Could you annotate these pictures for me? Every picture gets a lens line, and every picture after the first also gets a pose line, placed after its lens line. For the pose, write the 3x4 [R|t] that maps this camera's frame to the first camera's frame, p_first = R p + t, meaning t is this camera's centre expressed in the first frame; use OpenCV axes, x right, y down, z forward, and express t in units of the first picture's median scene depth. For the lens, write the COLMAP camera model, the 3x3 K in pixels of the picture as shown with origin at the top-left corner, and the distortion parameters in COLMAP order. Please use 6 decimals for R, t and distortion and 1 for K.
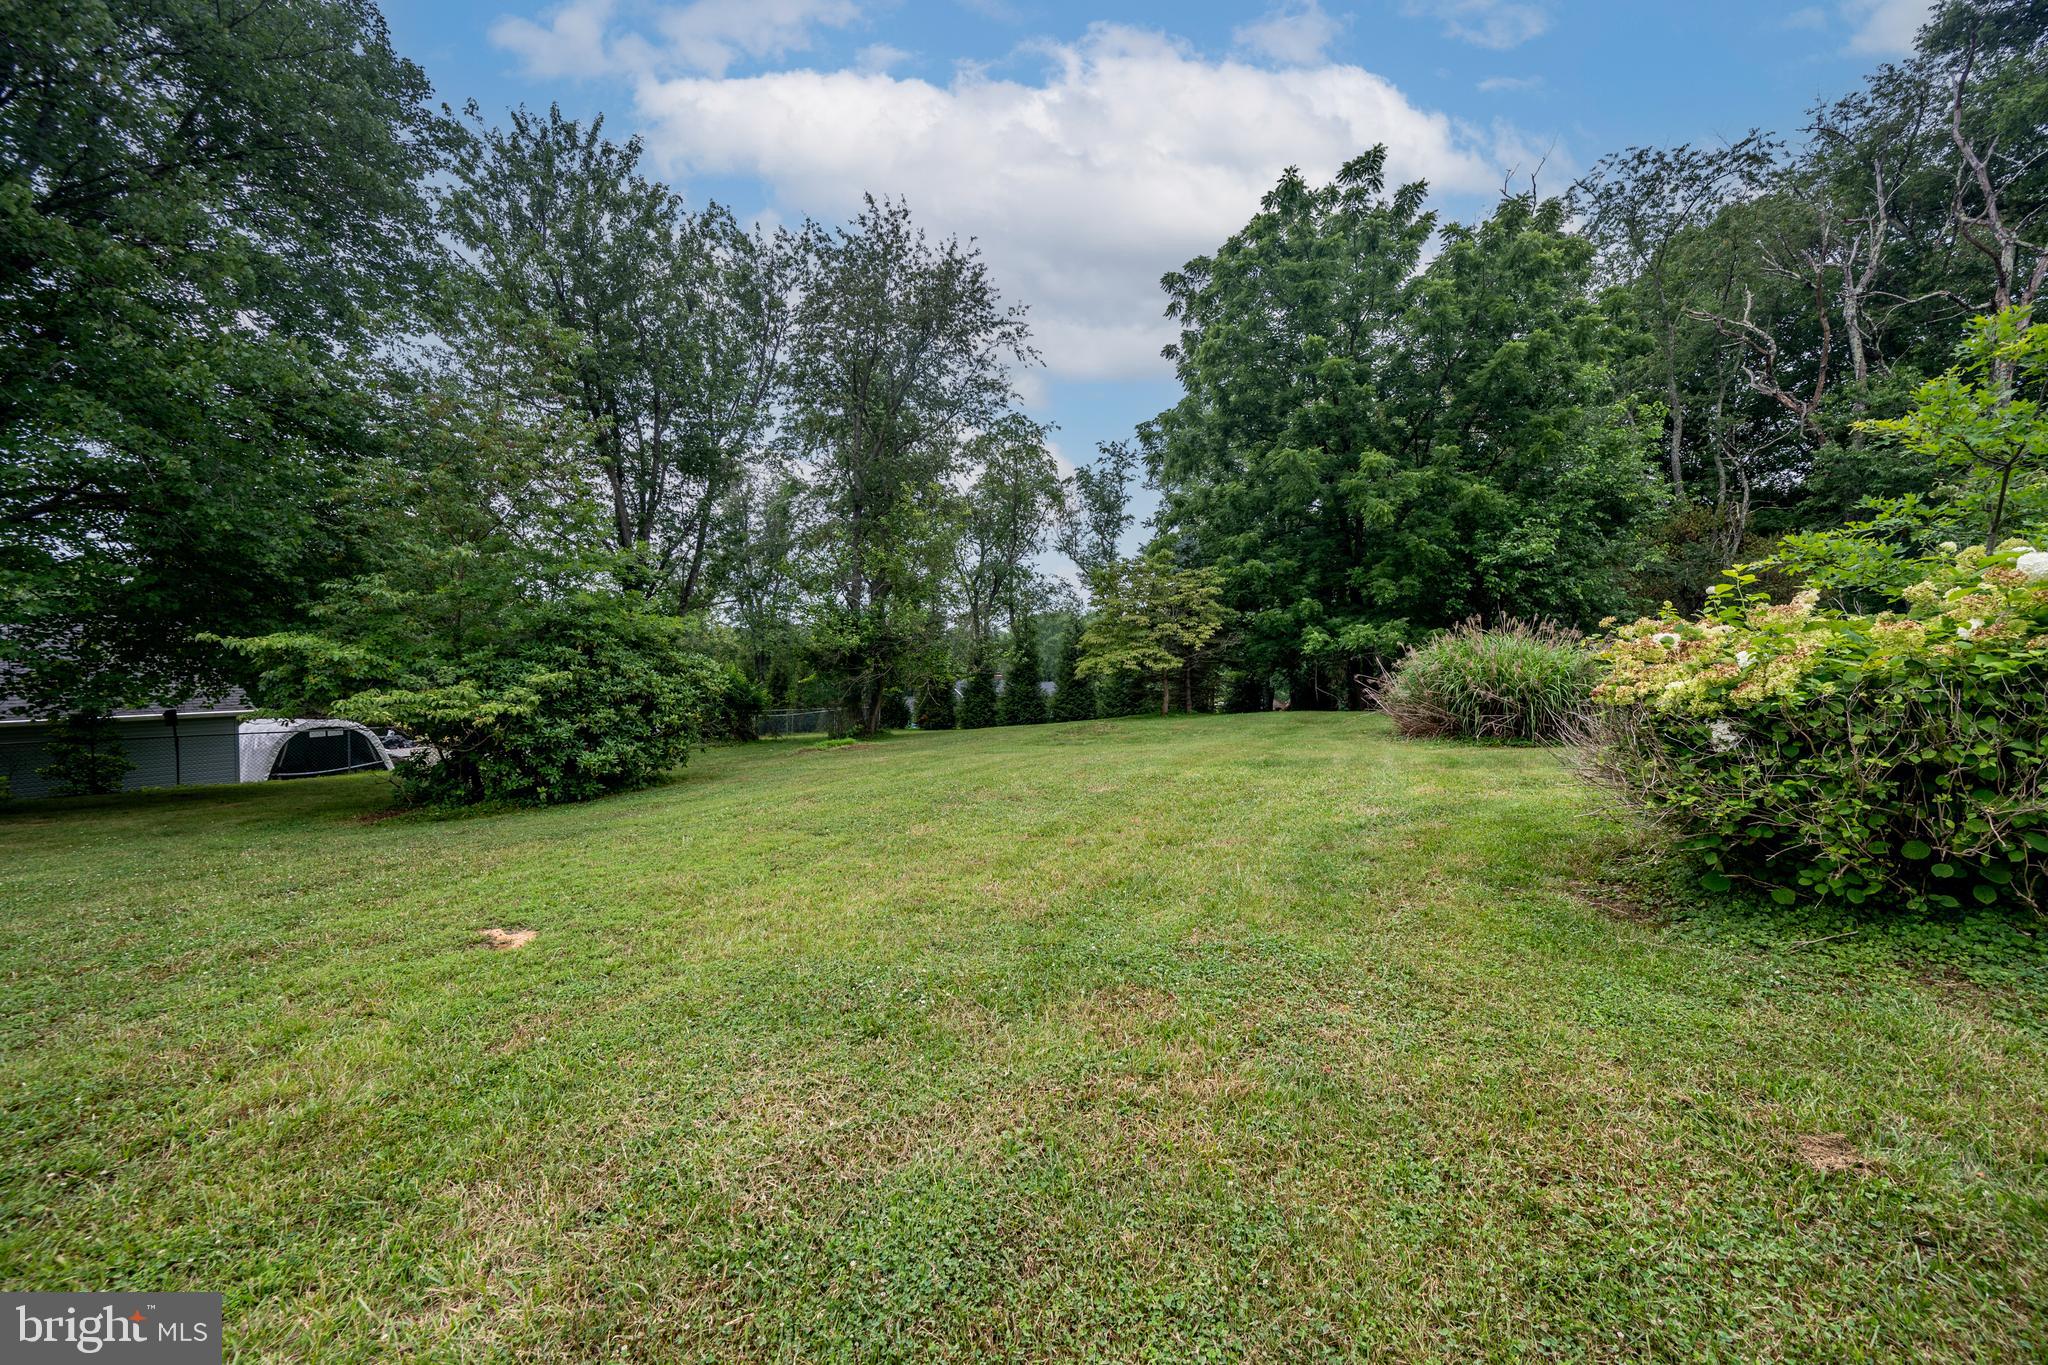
lens RADIAL K [[813.9, 0, 1007.7], [0, 813.9, 678.6], [0, 0, 1]] dist [-0.000327, -0.000324]
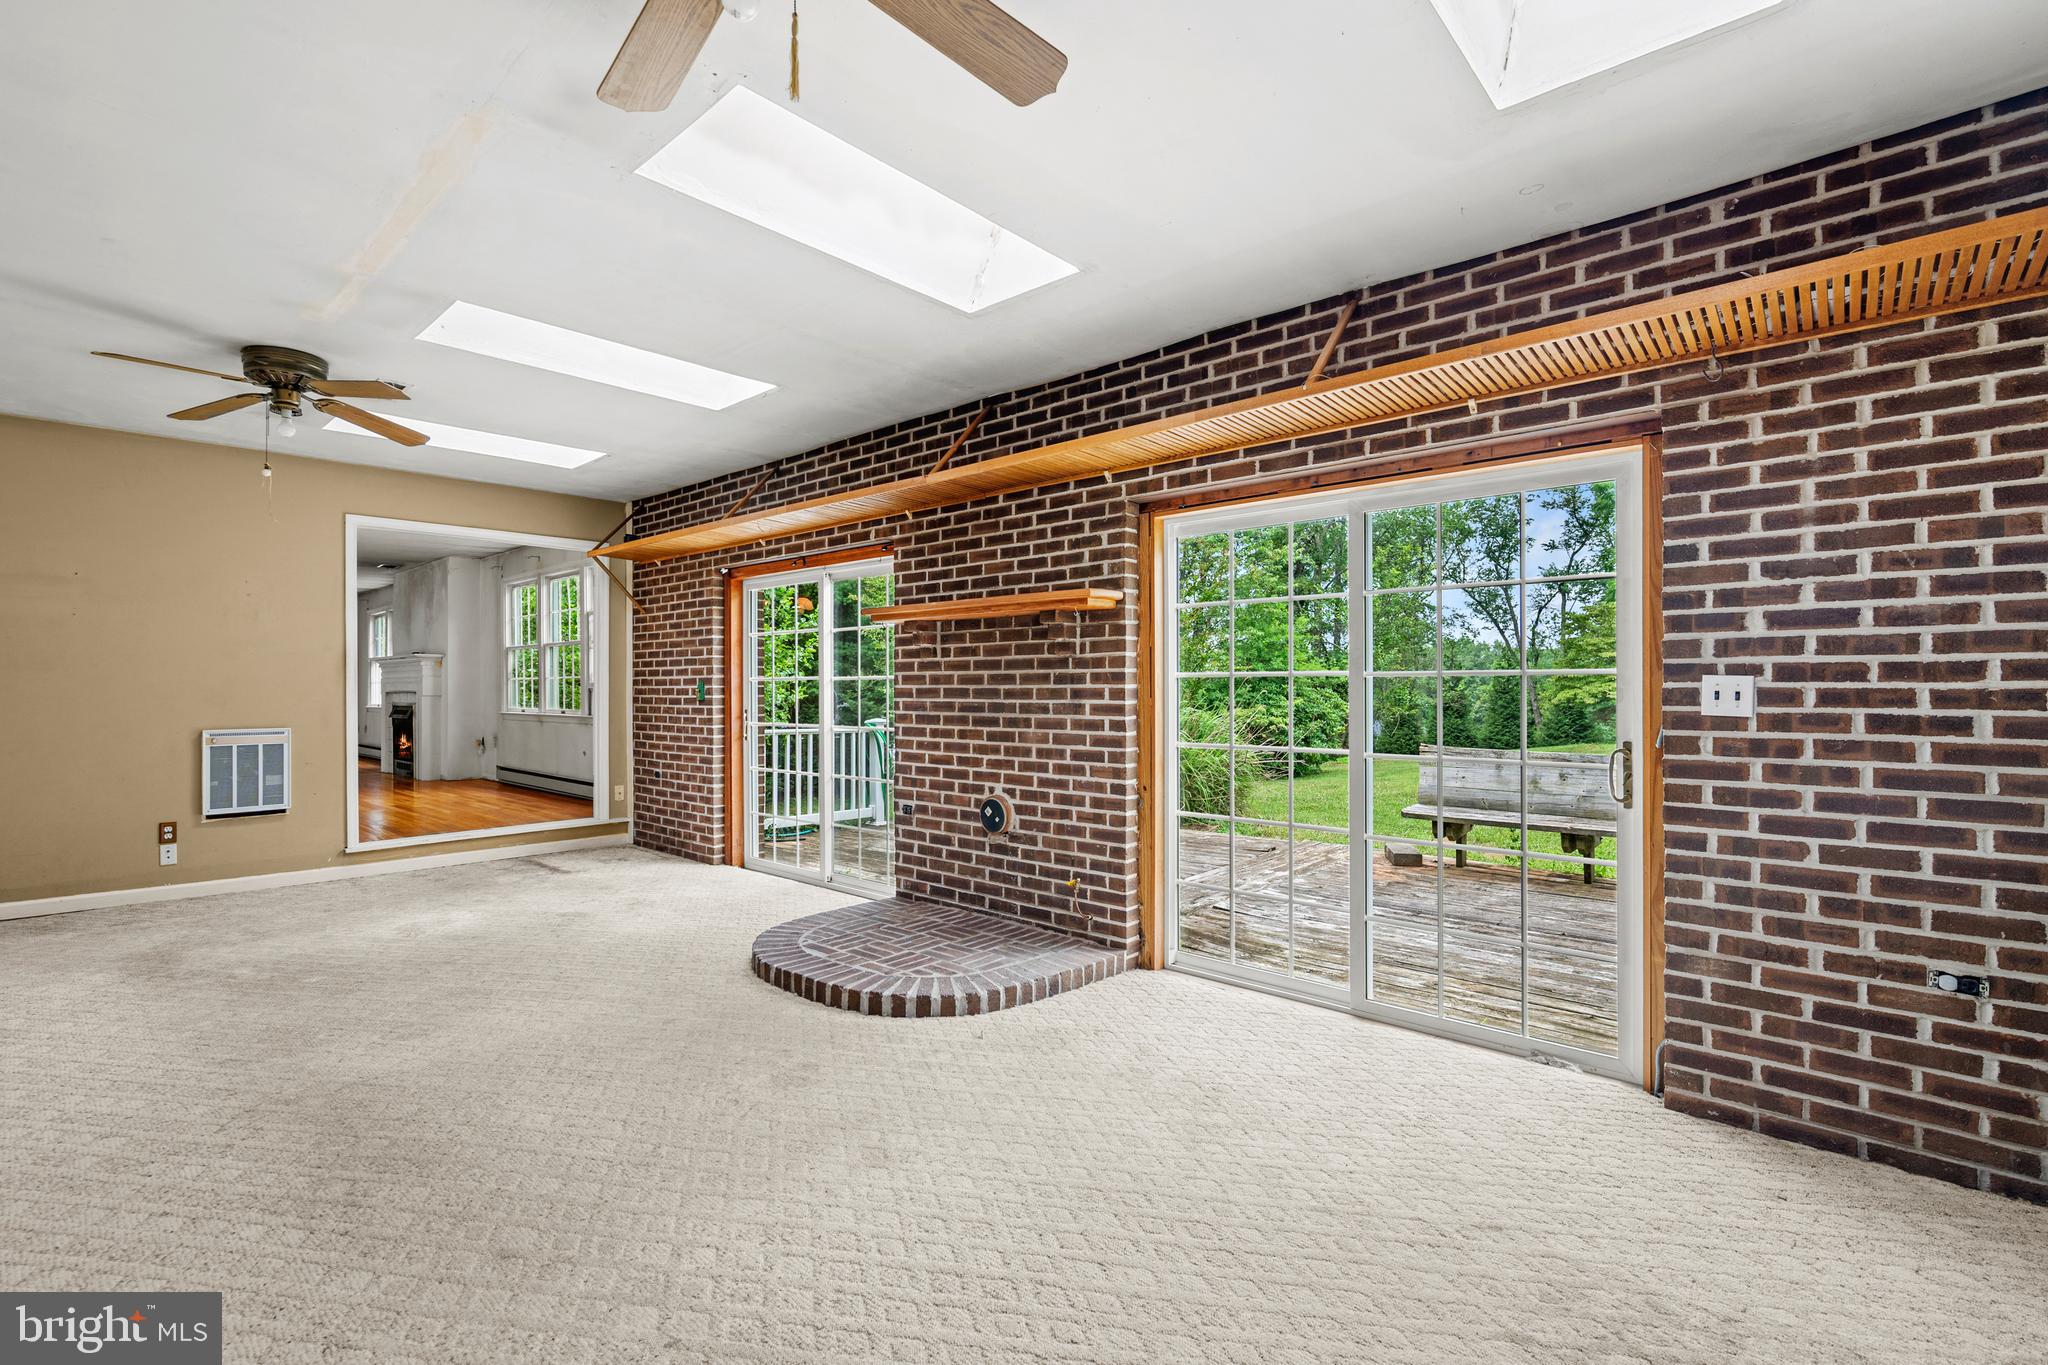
lens RADIAL K [[913.9, 0, 1006.2], [0, 913.9, 683.3], [0, 0, 1]] dist [0.001146, 0.000539]
pose [[0.948706, -0.019525, -0.315555, -0.261880], [0.006635, 0.999101, -0.041872, 0.016181], [0.316089, 0.037631, 0.947983, -0.514774]]
